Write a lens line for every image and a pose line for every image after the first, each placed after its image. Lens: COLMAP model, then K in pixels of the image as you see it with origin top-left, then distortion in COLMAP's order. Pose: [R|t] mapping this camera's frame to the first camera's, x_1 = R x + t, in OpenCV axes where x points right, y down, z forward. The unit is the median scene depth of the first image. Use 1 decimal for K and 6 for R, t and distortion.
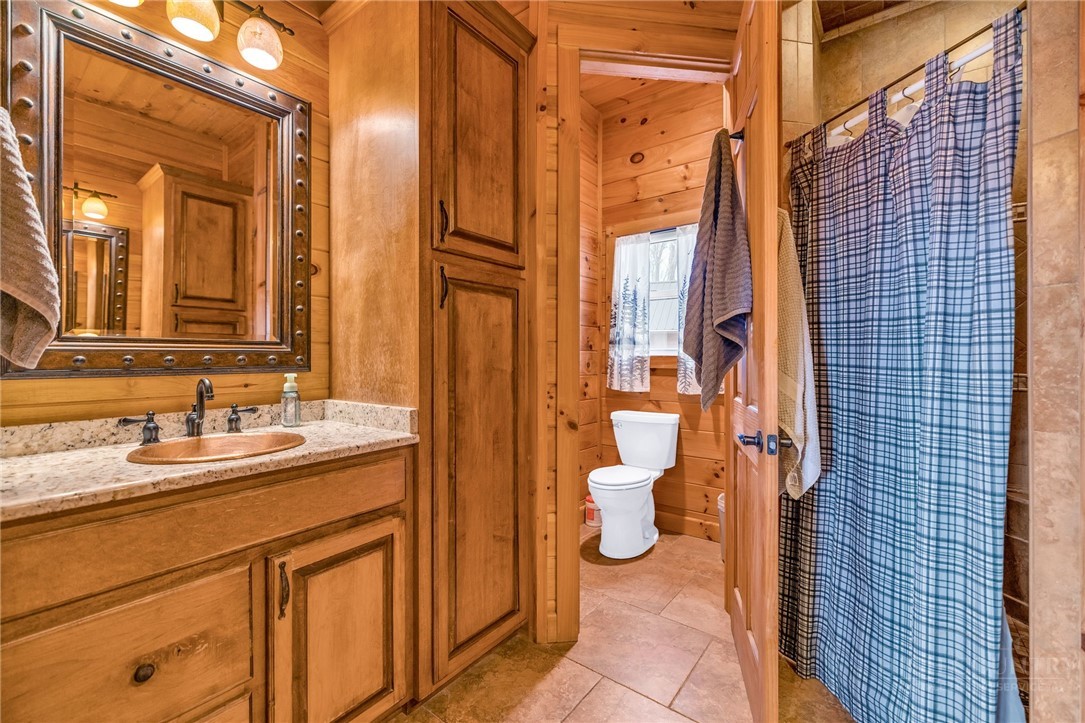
lens RADIAL K [[452.2, 0, 538.6], [0, 452.2, 354.0], [0, 0, 1]] dist [0.002297, -0.000781]
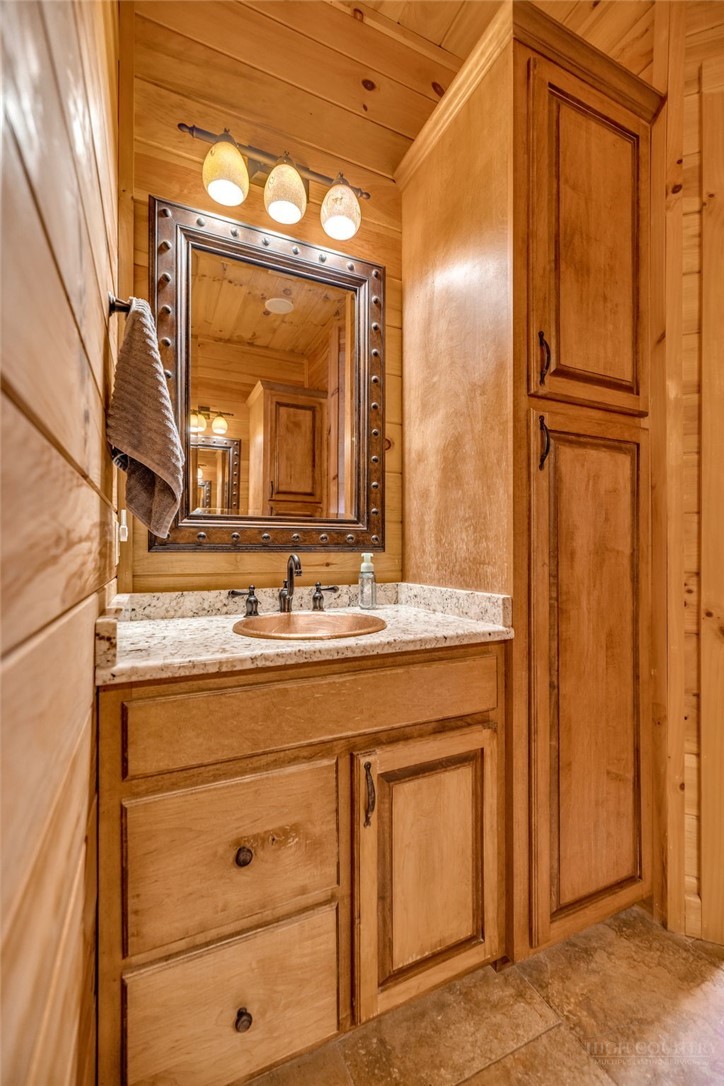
lens RADIAL K [[452.6, 0, 362.6], [0, 452.6, 546.5], [0, 0, 1]] dist [0.002297, -0.000781]
pose [[0.888217, -0.001067, -0.459422, -0.125268], [0.000093, 0.999998, -0.002143, 0.032877], [0.459423, 0.001861, 0.888215, 0.158382]]
